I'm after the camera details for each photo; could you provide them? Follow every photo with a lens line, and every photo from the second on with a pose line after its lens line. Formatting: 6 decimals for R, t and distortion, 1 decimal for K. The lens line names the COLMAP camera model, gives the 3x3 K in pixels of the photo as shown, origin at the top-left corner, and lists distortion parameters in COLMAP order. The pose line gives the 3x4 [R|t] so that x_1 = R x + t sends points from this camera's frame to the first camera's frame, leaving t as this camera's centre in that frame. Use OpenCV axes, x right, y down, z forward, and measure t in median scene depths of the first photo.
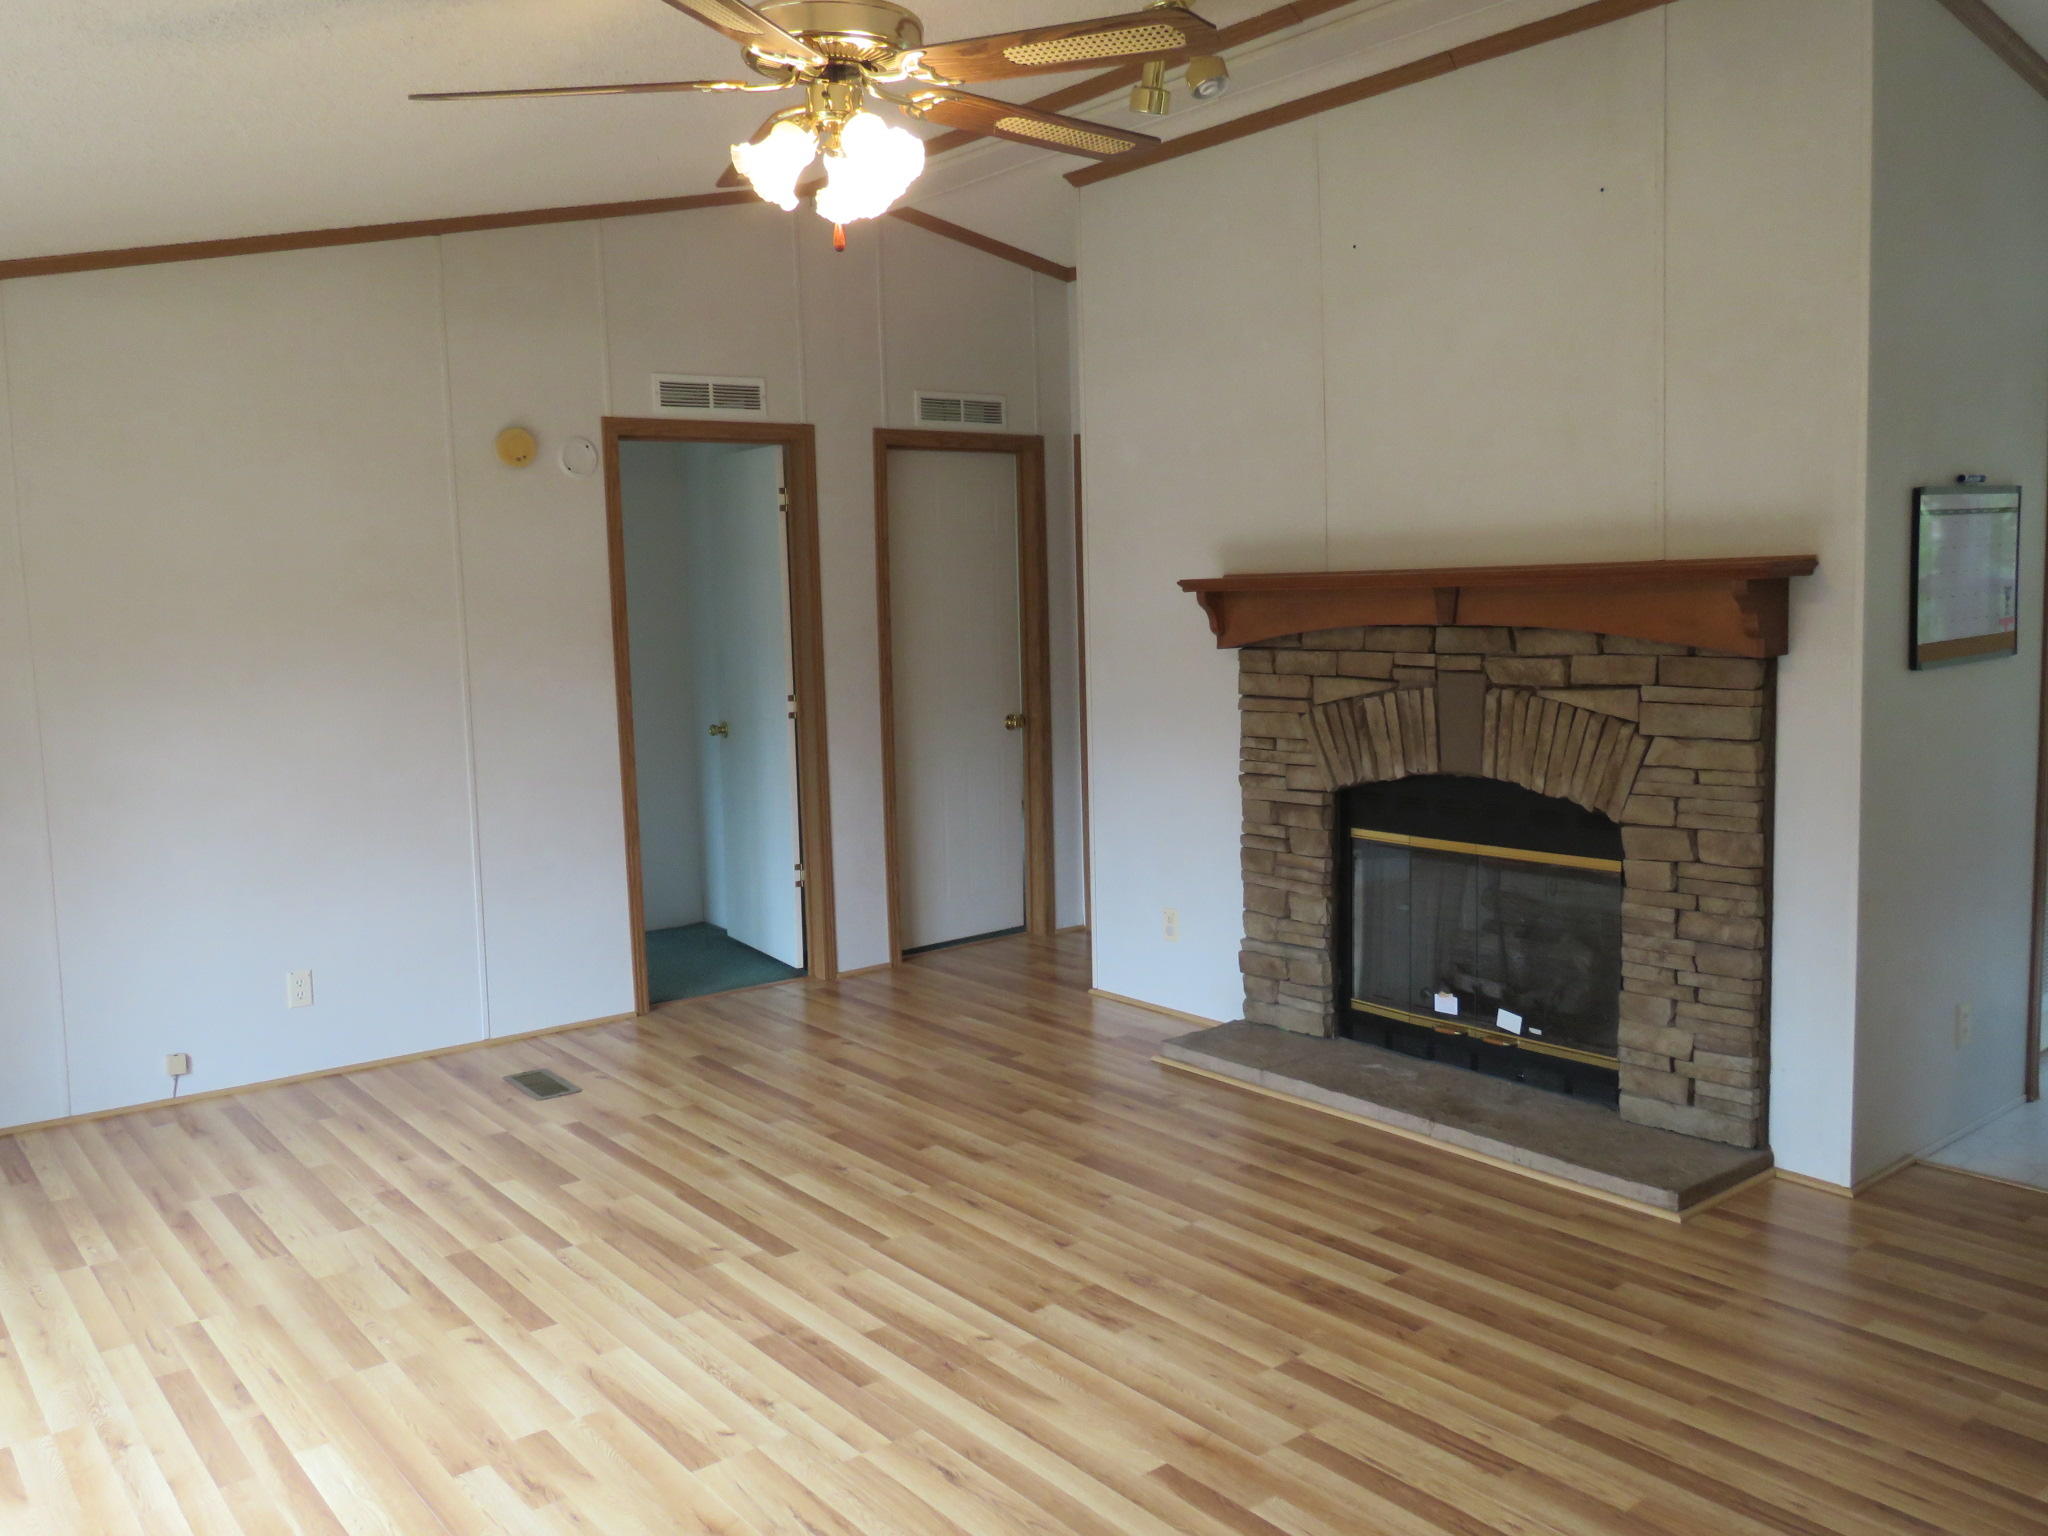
lens RADIAL K [[1662.5, 0, 1024.0], [0, 1662.5, 768.0], [0, 0, 1]] dist [0.002536, -0.011993]
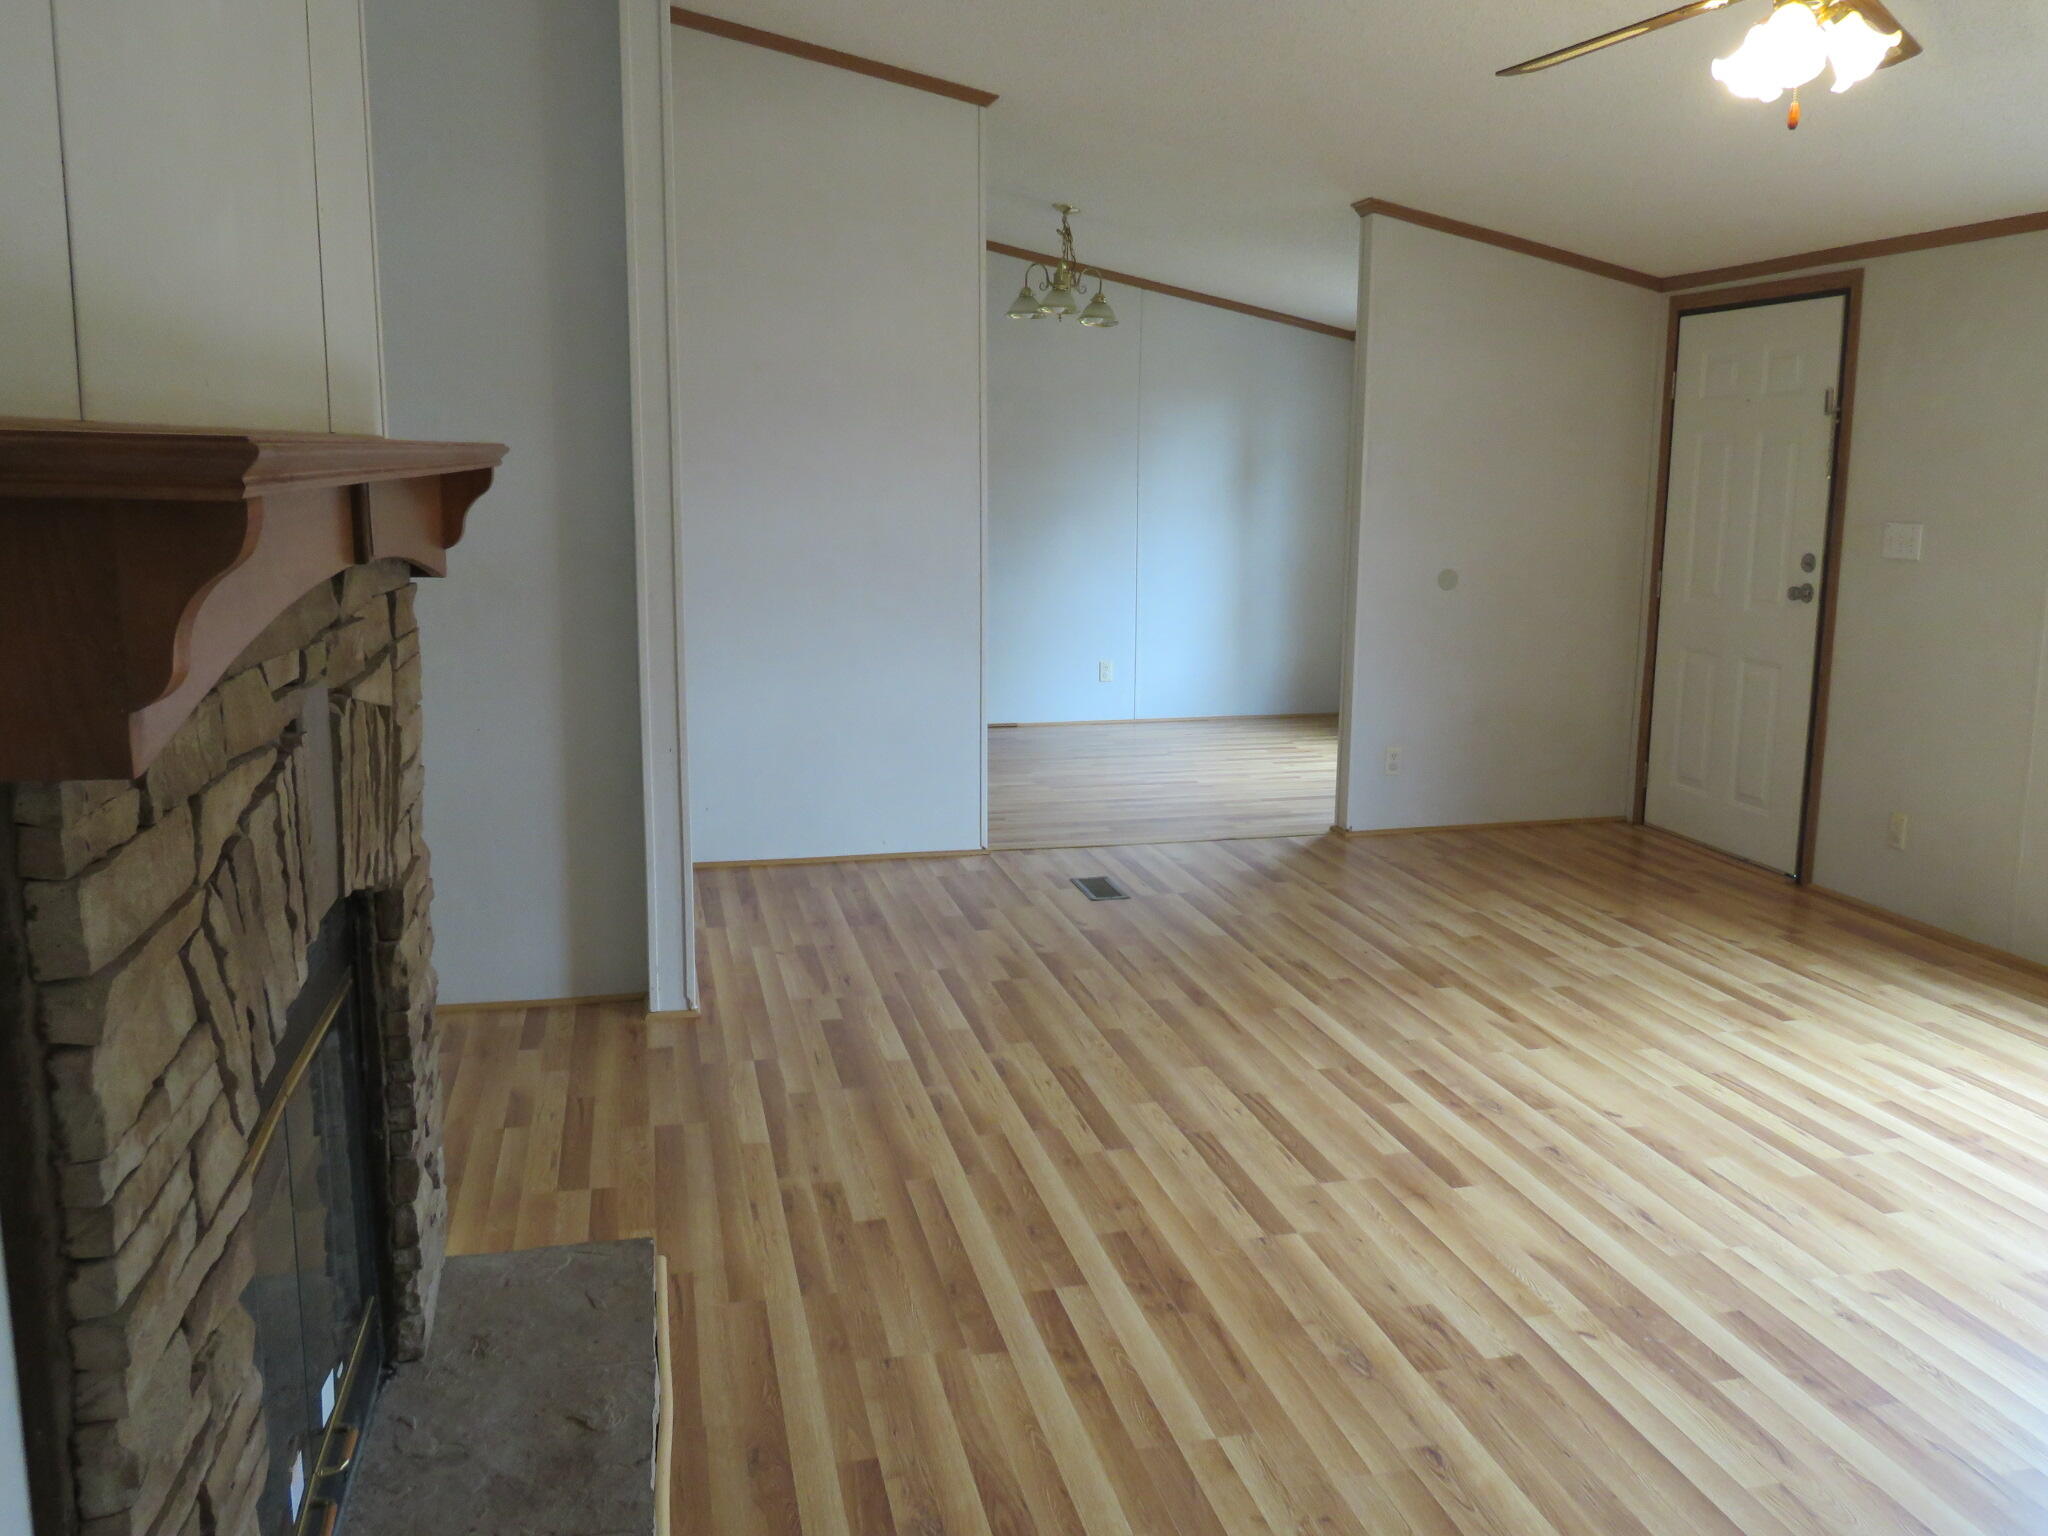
lens RADIAL K [[1662.5, 0, 1024.0], [0, 1662.5, 768.0], [0, 0, 1]] dist [0.002536, -0.011993]
pose [[-0.902784, -0.049049, 0.427288, -0.114837], [0.073297, 0.961397, 0.265223, -0.186286], [-0.423803, 0.270758, -0.864339, 1.809236]]
